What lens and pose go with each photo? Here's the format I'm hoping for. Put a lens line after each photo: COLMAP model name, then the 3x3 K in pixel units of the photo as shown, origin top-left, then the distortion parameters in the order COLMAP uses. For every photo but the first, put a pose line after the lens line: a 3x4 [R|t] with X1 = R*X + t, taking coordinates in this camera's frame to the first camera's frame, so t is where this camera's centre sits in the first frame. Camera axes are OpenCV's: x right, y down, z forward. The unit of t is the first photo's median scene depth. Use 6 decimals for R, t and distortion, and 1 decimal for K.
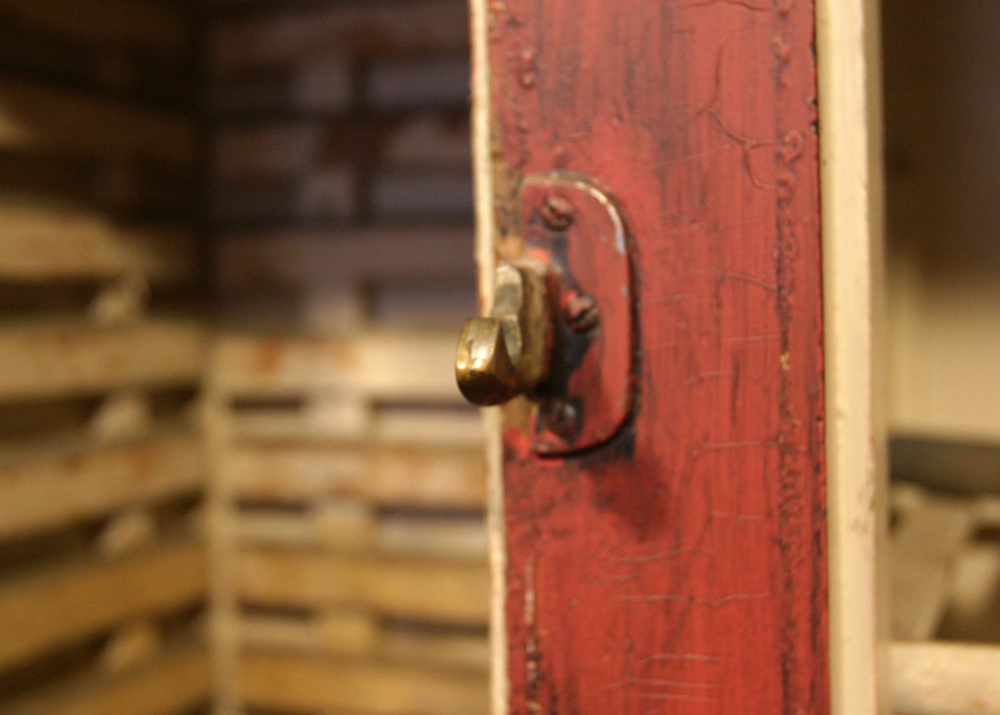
lens RADIAL K [[1465.8, 0, 444.8], [0, 1465.8, 360.6], [0, 0, 1]] dist [-0.025881, 0.000000]
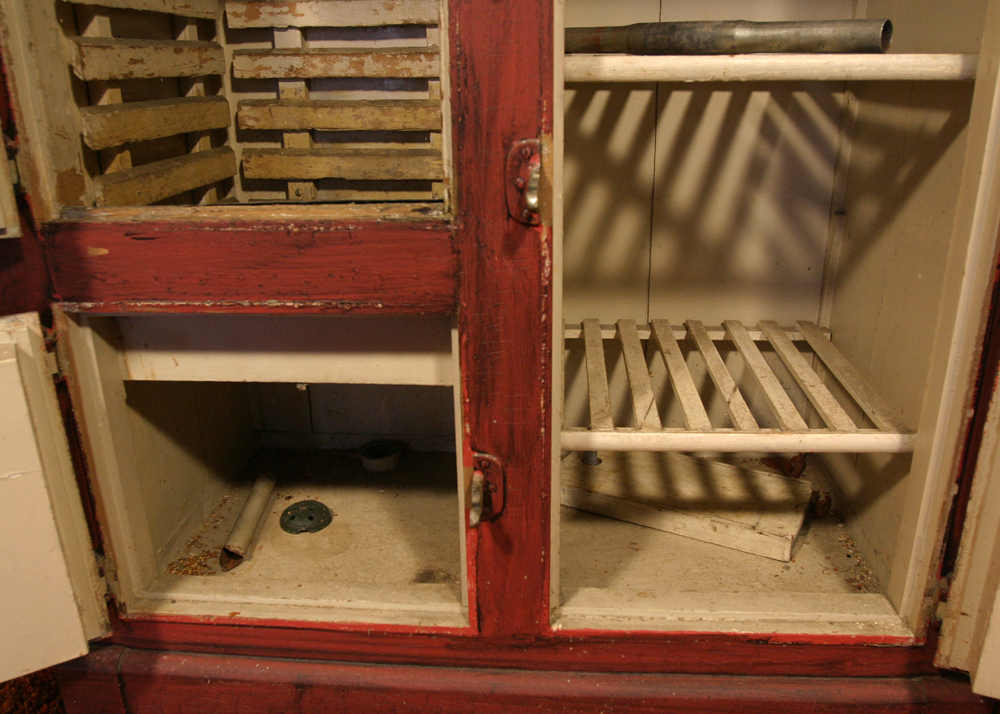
lens RADIAL K [[821.6, 0, 506.5], [0, 821.6, 356.9], [0, 0, 1]] dist [-0.087374, 0.054825]
pose [[0.945002, -0.091861, 0.313901, -0.453665], [-0.003227, 0.957082, 0.289799, 0.344842], [-0.327050, -0.274874, 0.904148, -0.773054]]
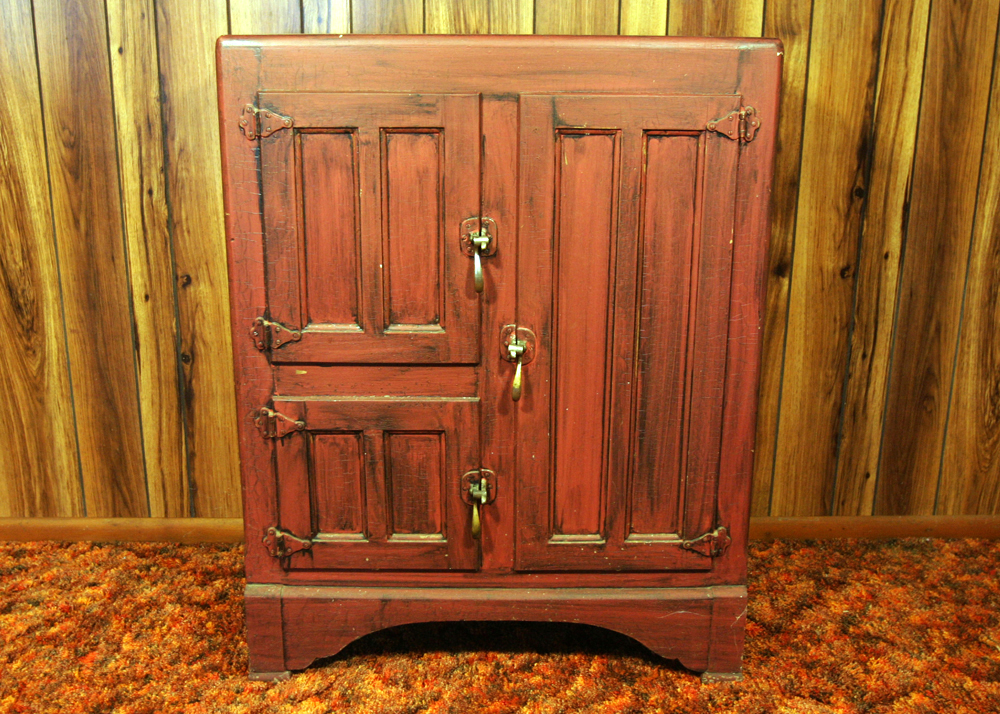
lens RADIAL K [[1080.9, 0, 482.9], [0, 1080.9, 339.5], [0, 0, 1]] dist [-0.064162, 0.000000]
pose [[0.921546, -0.072346, 0.381470, -1.982210], [-0.014059, 0.975626, 0.218991, -0.699012], [-0.388015, -0.207174, 0.898067, -3.819236]]
